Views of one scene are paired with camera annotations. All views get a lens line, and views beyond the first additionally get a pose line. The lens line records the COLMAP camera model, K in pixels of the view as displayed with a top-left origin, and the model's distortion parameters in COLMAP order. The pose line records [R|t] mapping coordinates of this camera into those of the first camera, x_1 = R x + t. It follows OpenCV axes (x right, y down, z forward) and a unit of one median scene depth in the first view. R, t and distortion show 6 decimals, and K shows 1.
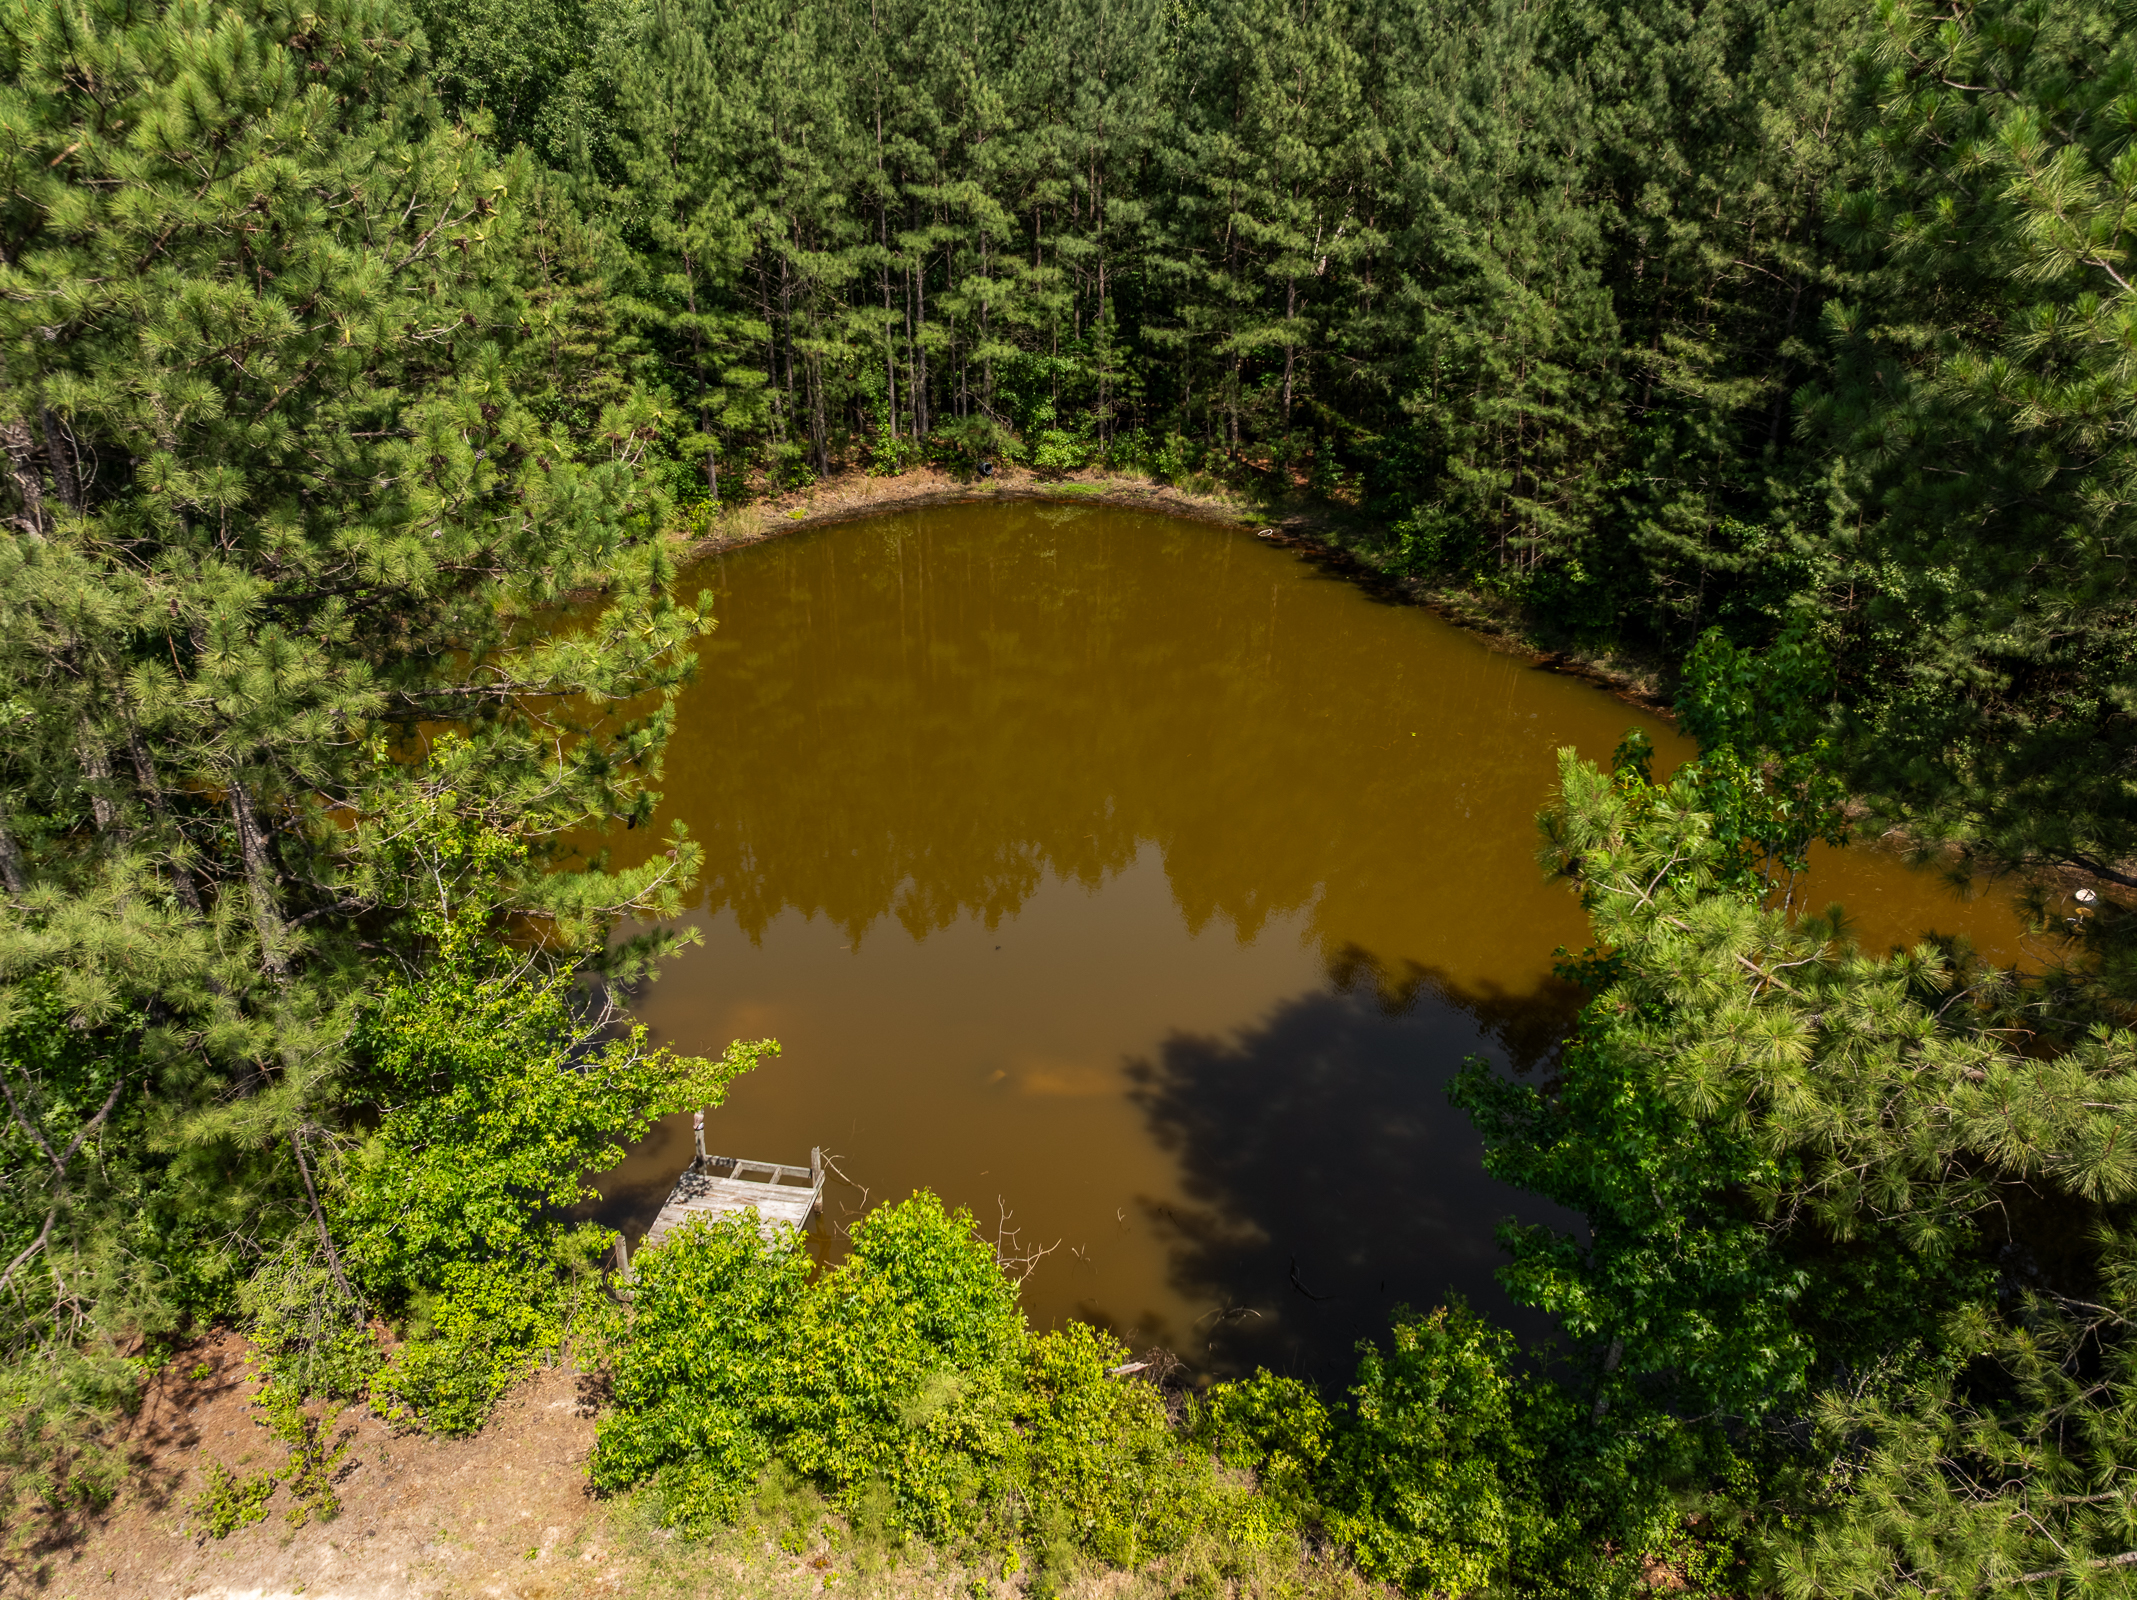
lens RADIAL K [[1502.6, 0, 1073.5], [0, 1502.6, 798.3], [0, 0, 1]] dist [-0.050832, 0.020501]
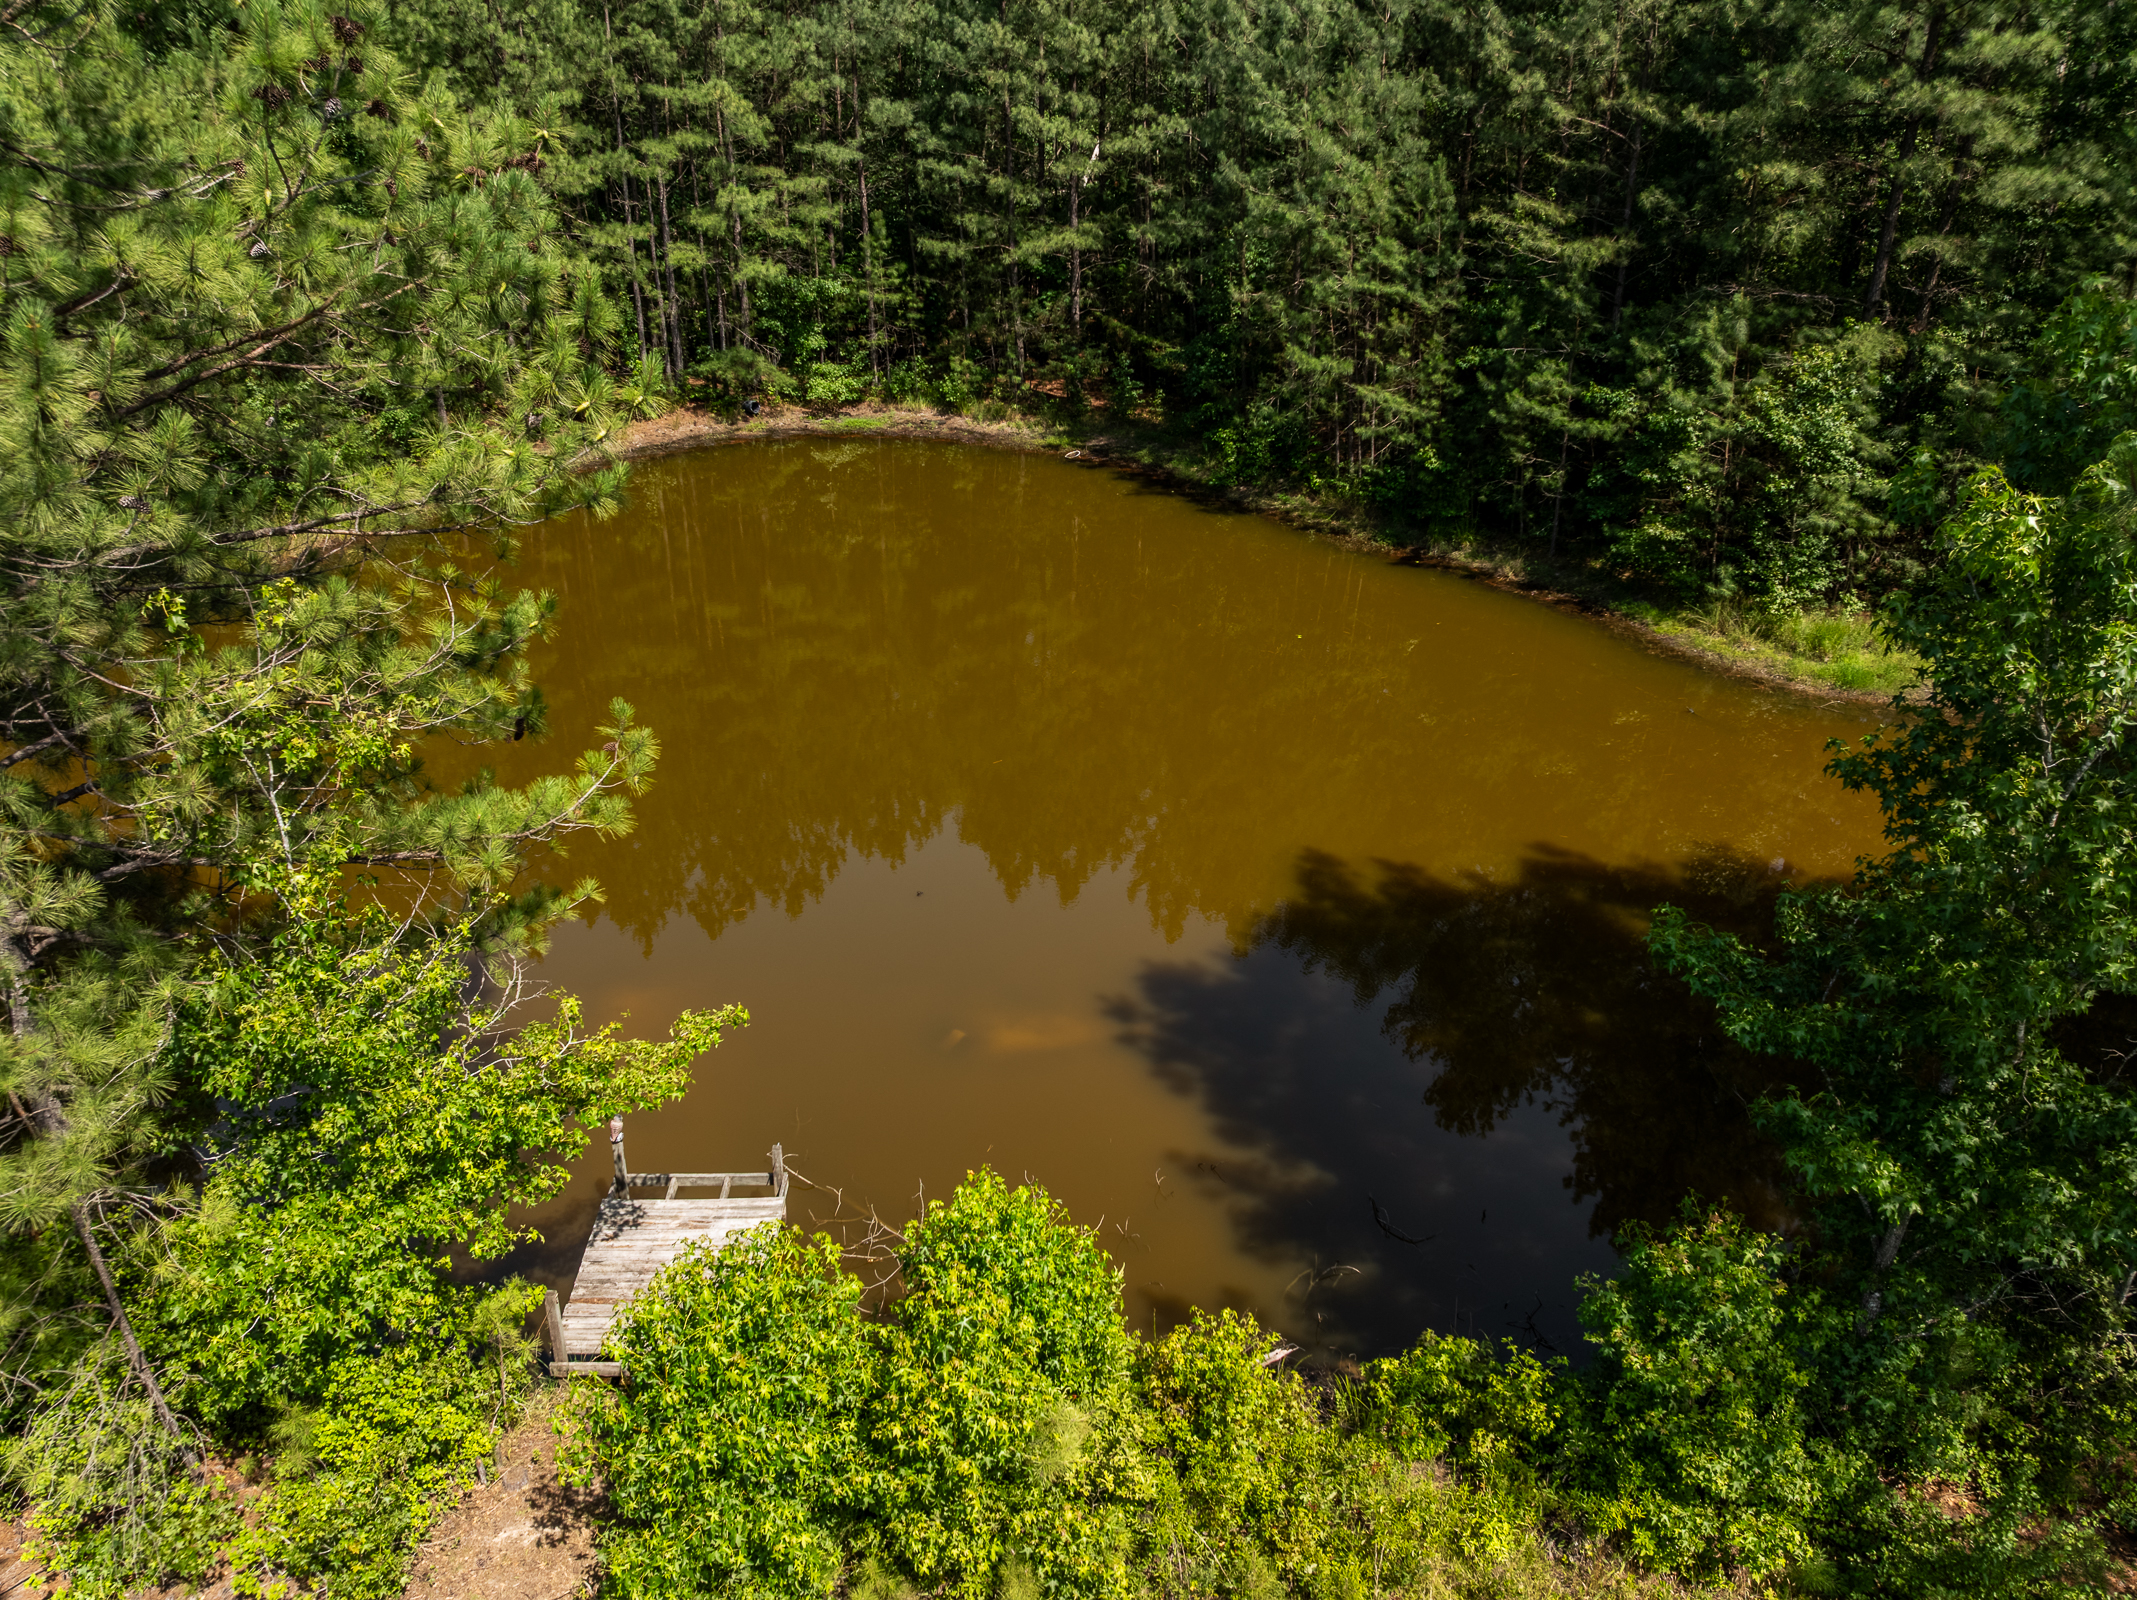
lens RADIAL K [[1502.6, 0, 1071.6], [0, 1502.6, 795.7], [0, 0, 1]] dist [-0.050832, 0.020501]
pose [[0.979002, -0.091012, 0.182408, -0.064467], [0.090546, 0.995833, 0.010898, 0.025162], [-0.182640, 0.005847, 0.983162, 0.088787]]
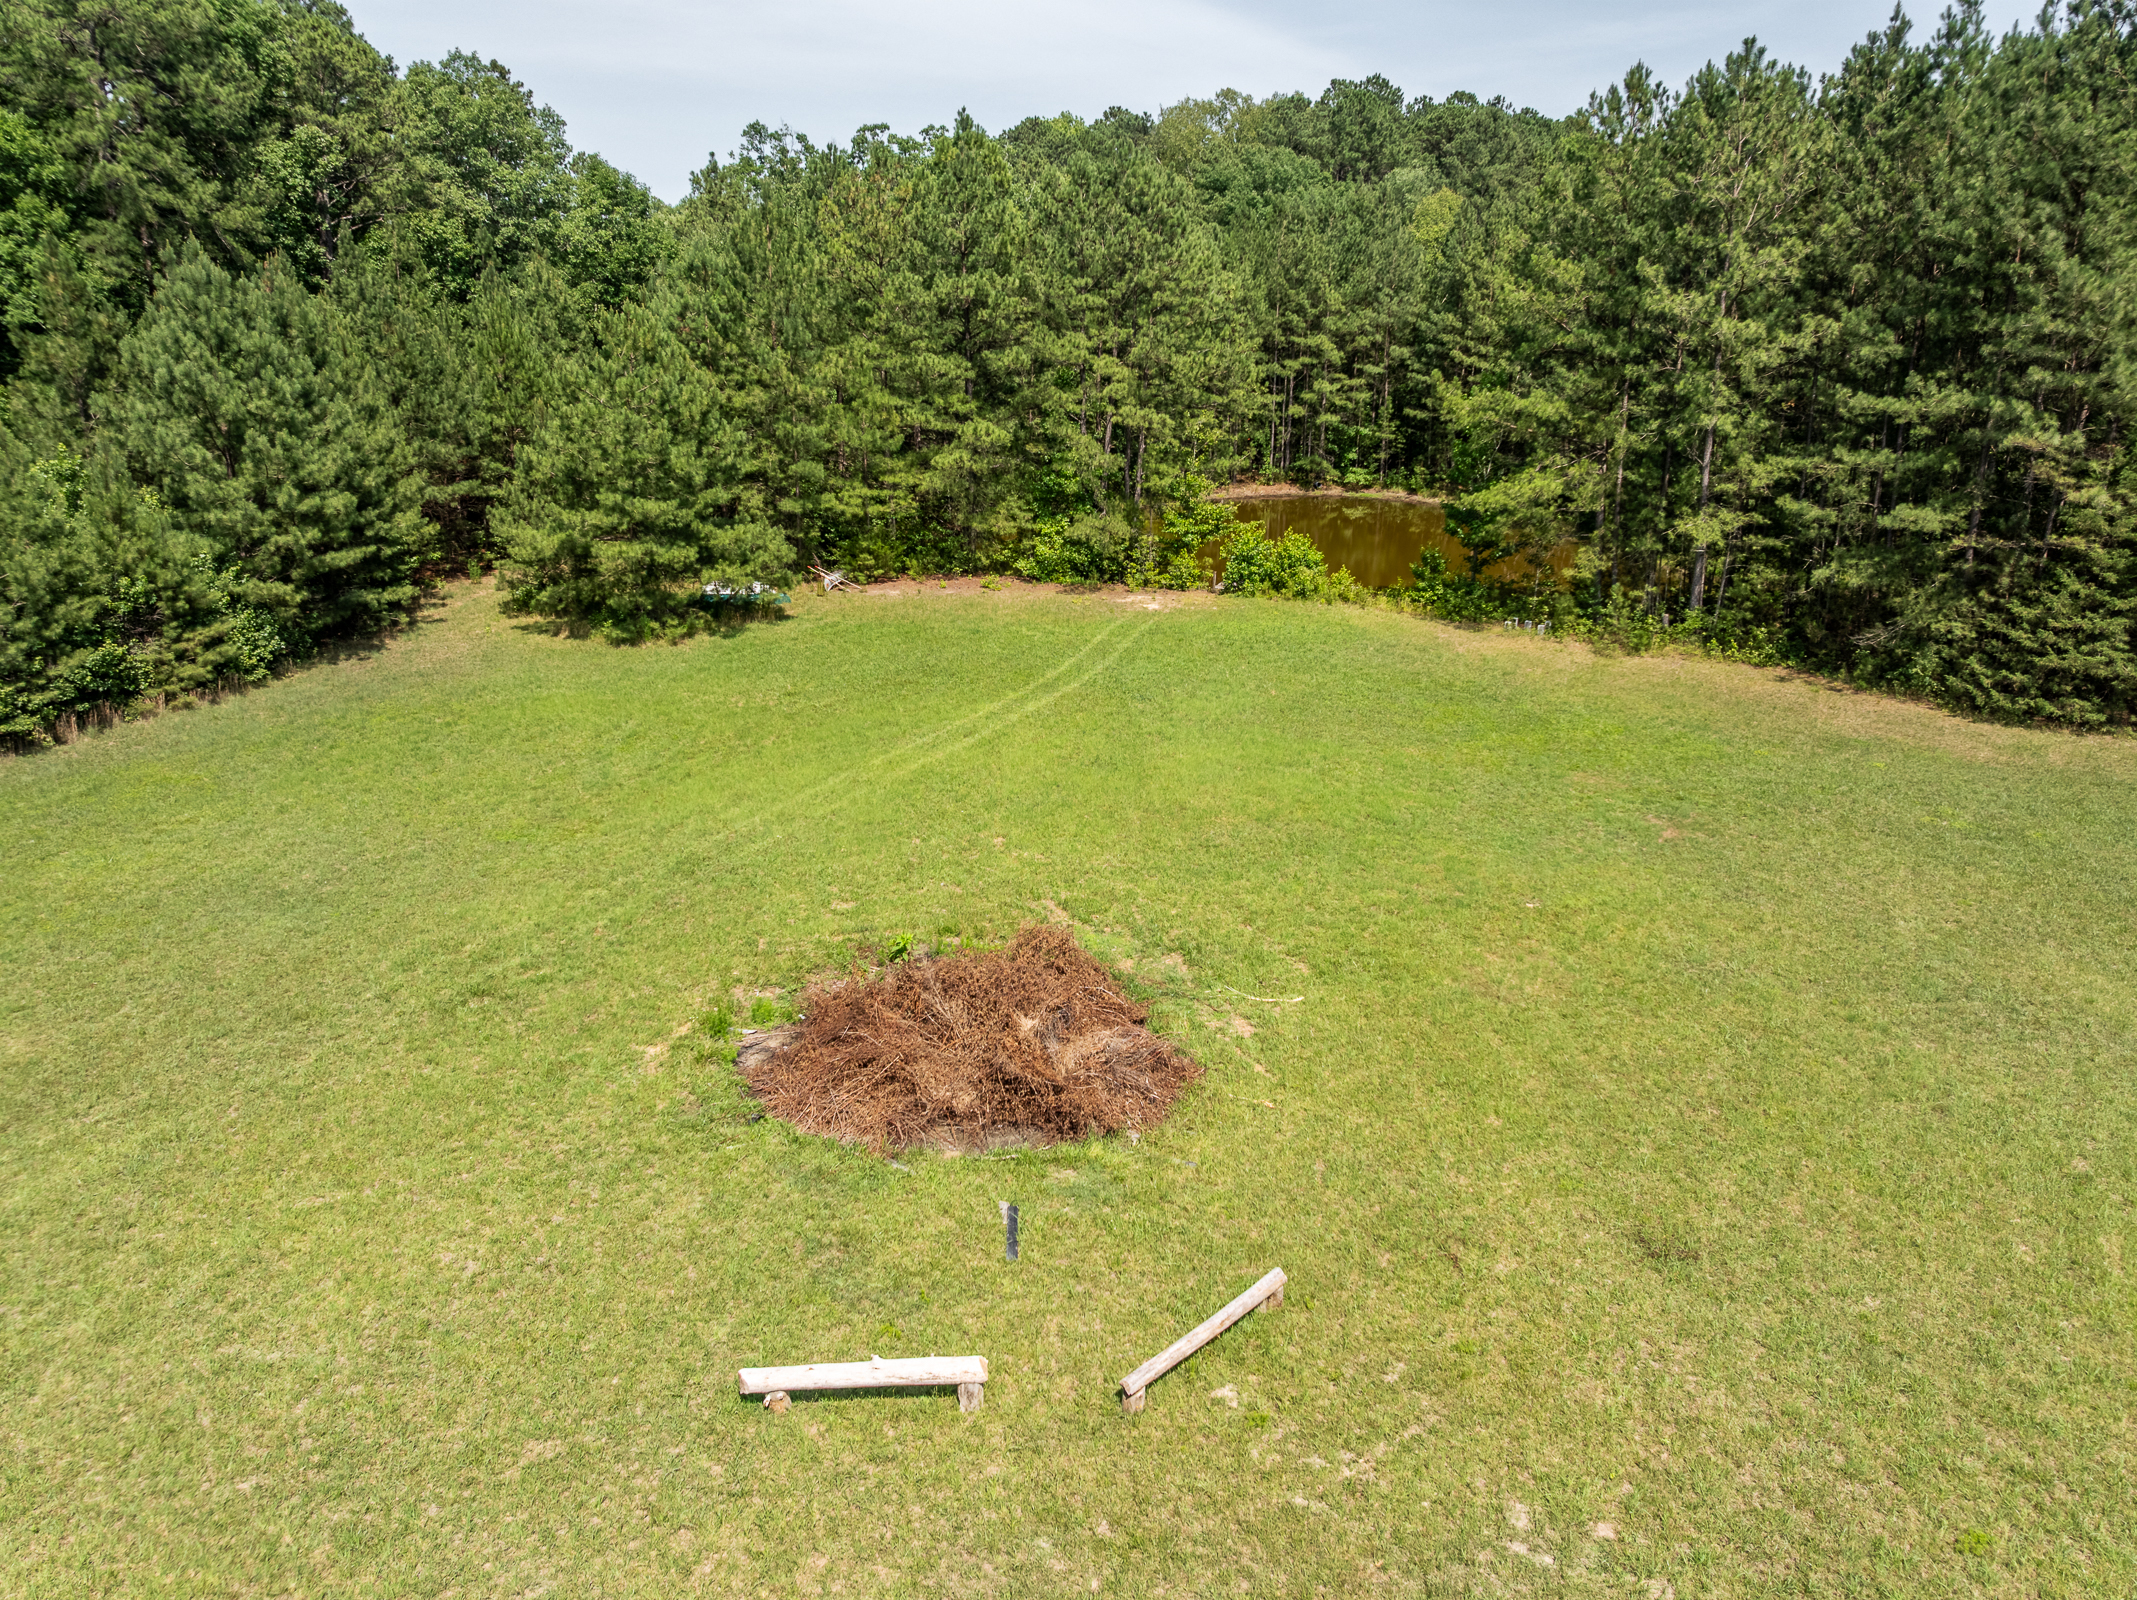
lens RADIAL K [[1502.6, 0, 1074.7], [0, 1502.6, 794.1], [0, 0, 1]] dist [-0.050832, 0.020501]
pose [[0.978533, 0.071965, -0.193117, 0.039451], [-0.098707, 0.986238, -0.132631, 0.514316], [0.180915, 0.148846, 0.972170, -0.961664]]
